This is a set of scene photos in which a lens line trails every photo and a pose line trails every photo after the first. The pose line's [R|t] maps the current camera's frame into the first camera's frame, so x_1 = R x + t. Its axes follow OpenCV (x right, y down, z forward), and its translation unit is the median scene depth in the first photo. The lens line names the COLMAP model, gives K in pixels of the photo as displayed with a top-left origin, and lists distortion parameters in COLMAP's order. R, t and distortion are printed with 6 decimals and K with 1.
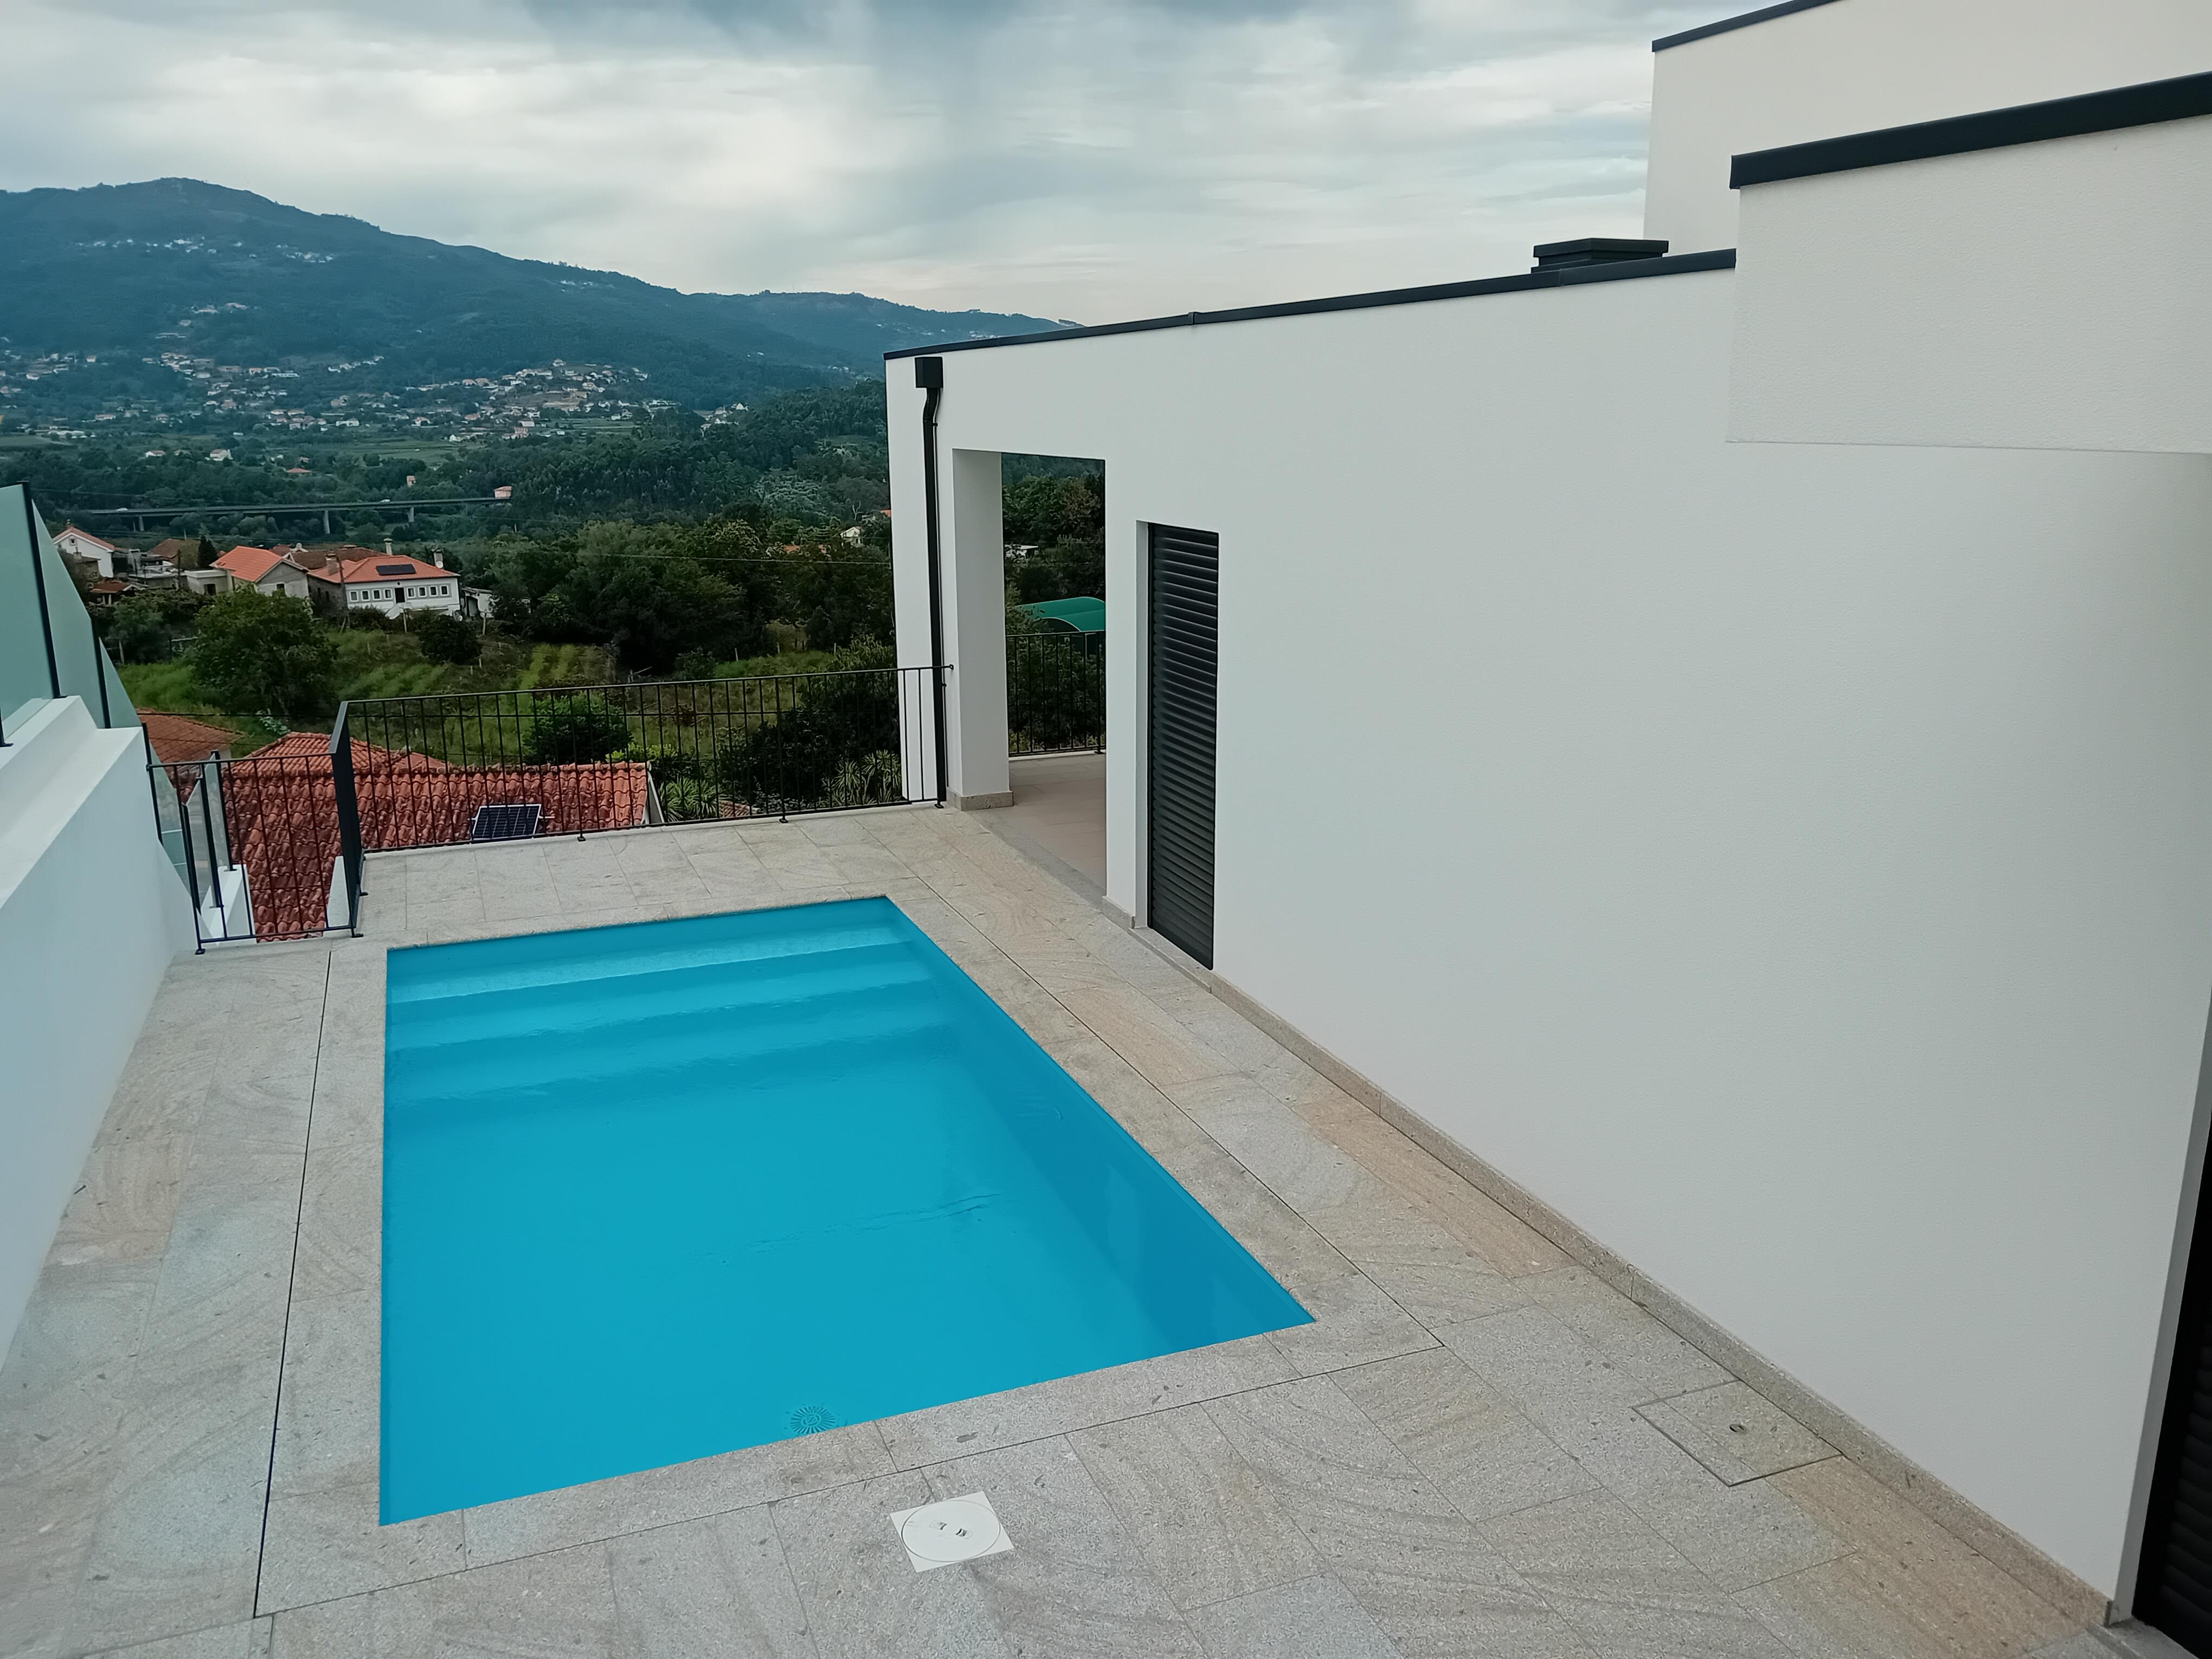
lens RADIAL K [[1731.7, 0, 1108.8], [0, 1731.7, 837.9], [0, 0, 1]] dist [-0.020154, -0.027126]
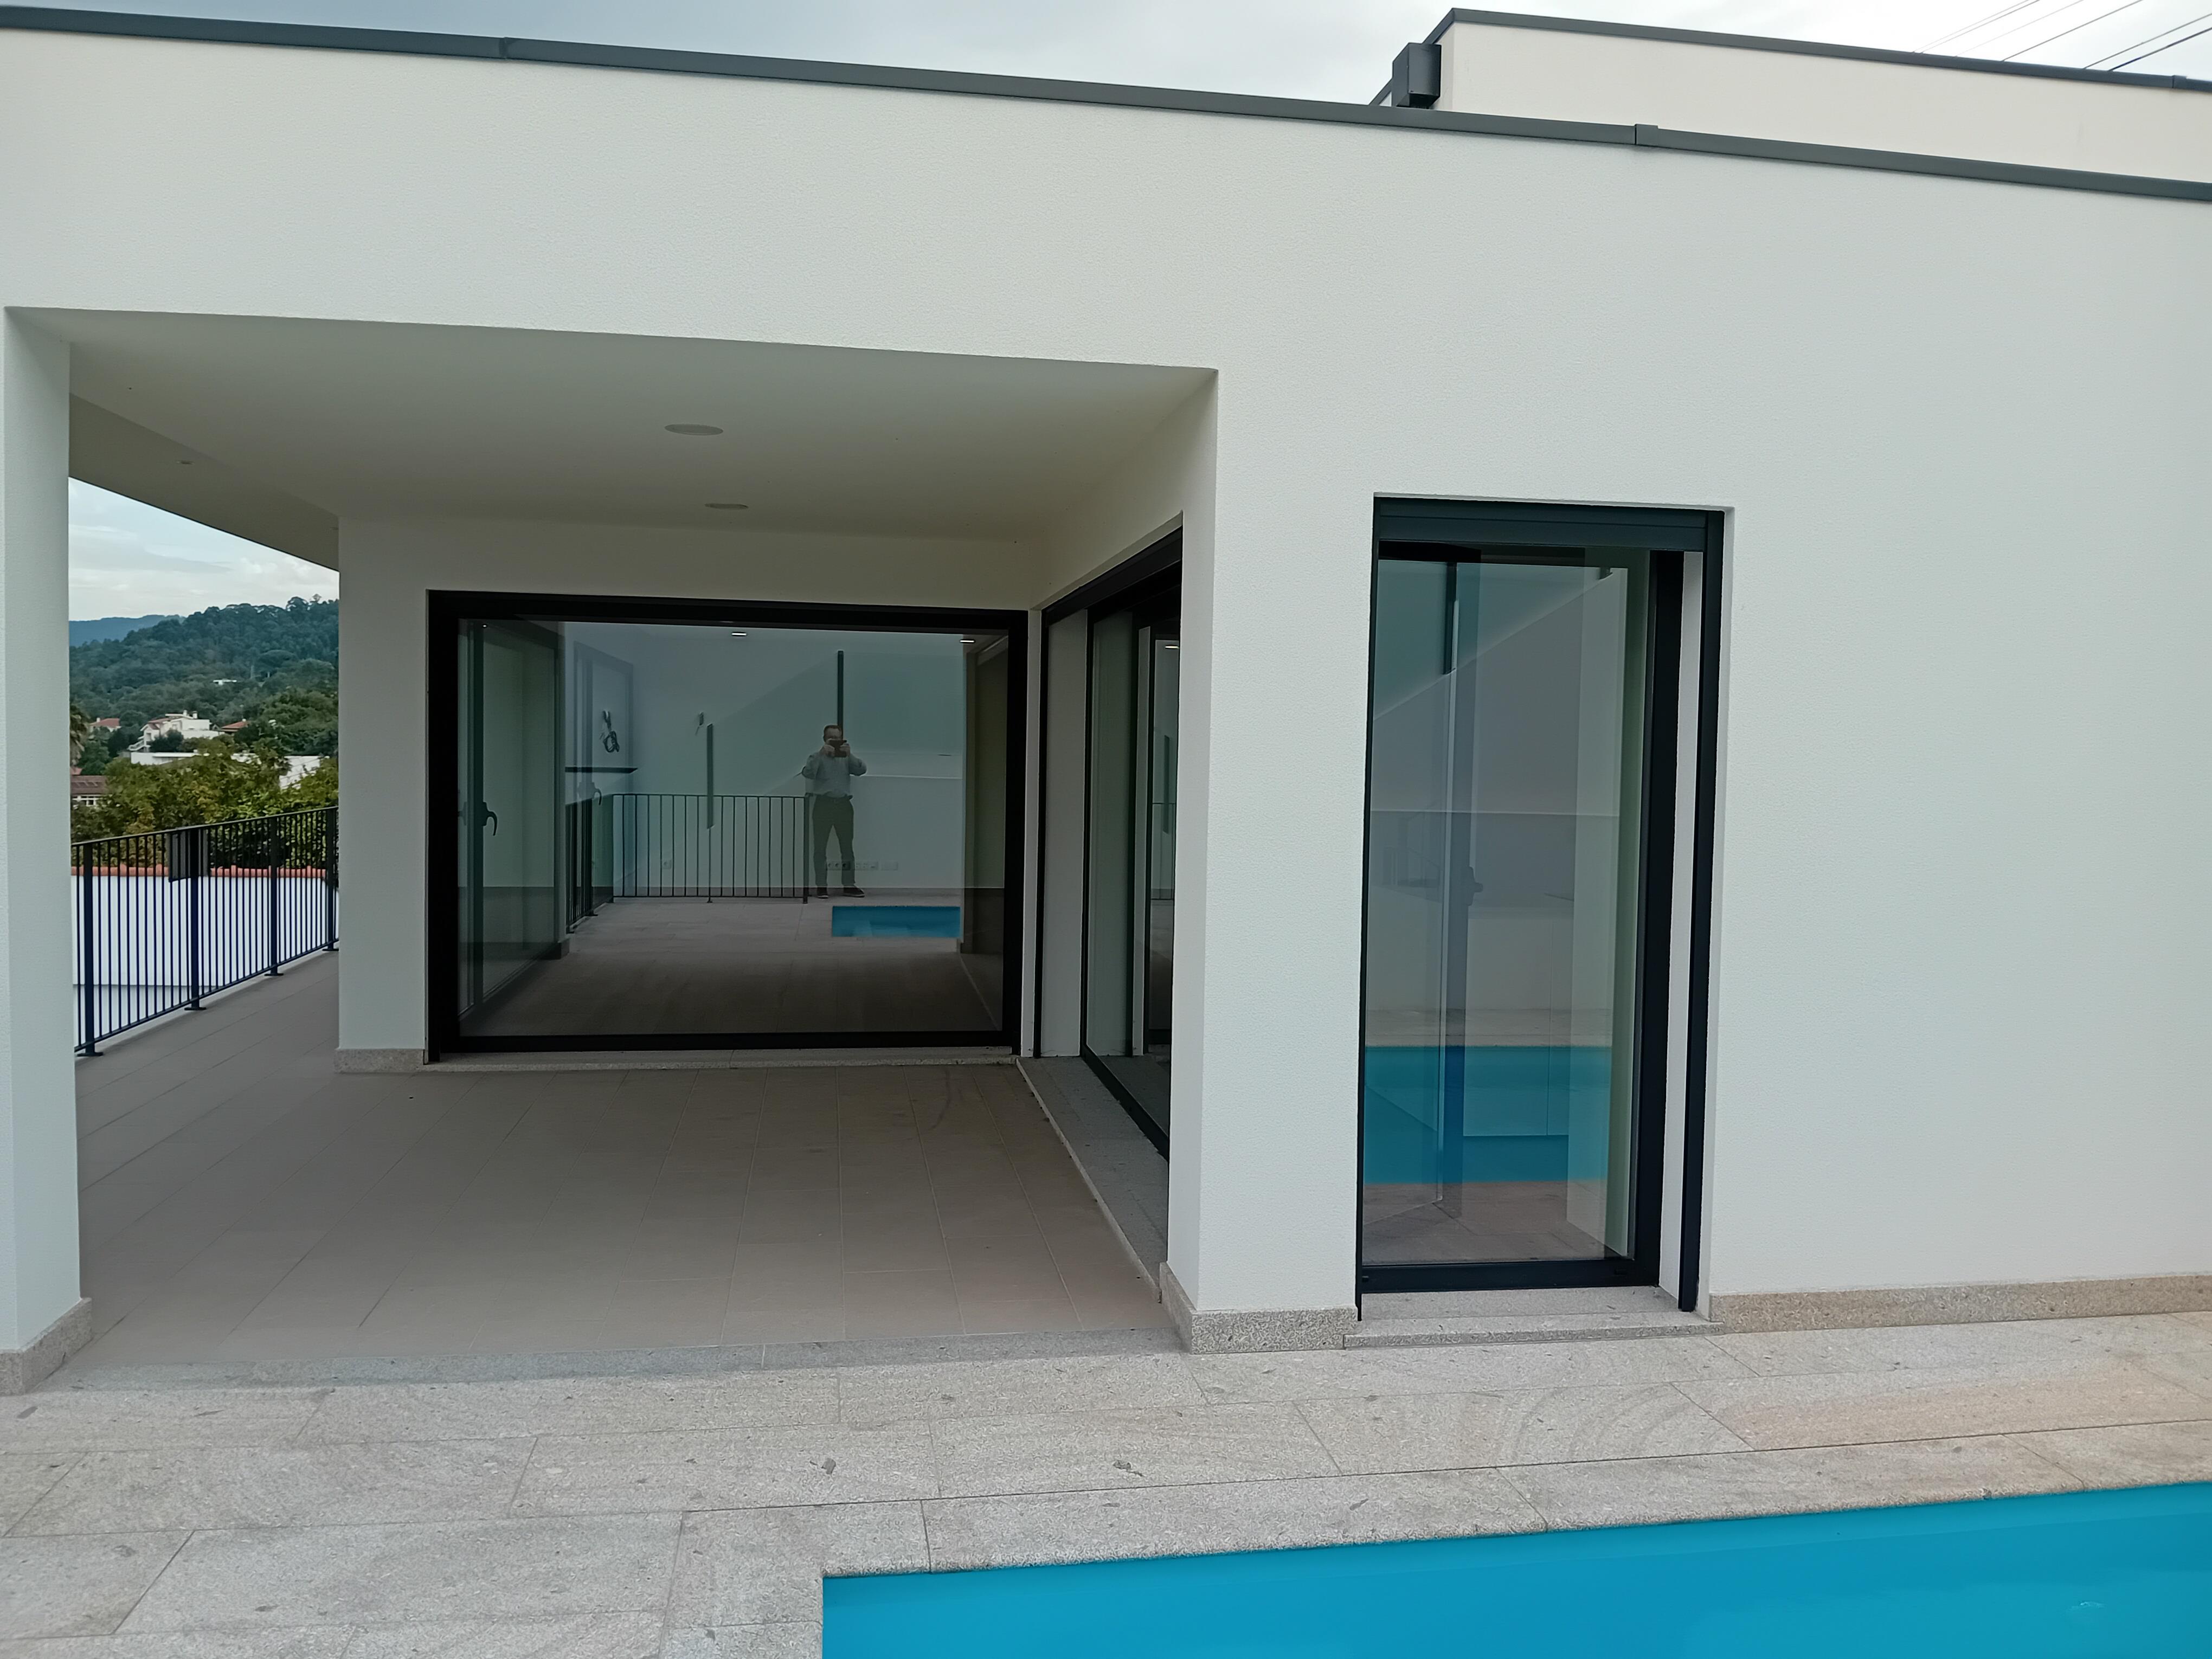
lens RADIAL K [[1731.7, 0, 1103.5], [0, 1731.7, 823.6], [0, 0, 1]] dist [-0.020154, -0.027126]
pose [[0.222882, -0.042631, 0.973913, -1.232756], [0.219469, 0.975590, -0.007521, -0.259884], [-0.949819, 0.215420, 0.226798, 2.465575]]
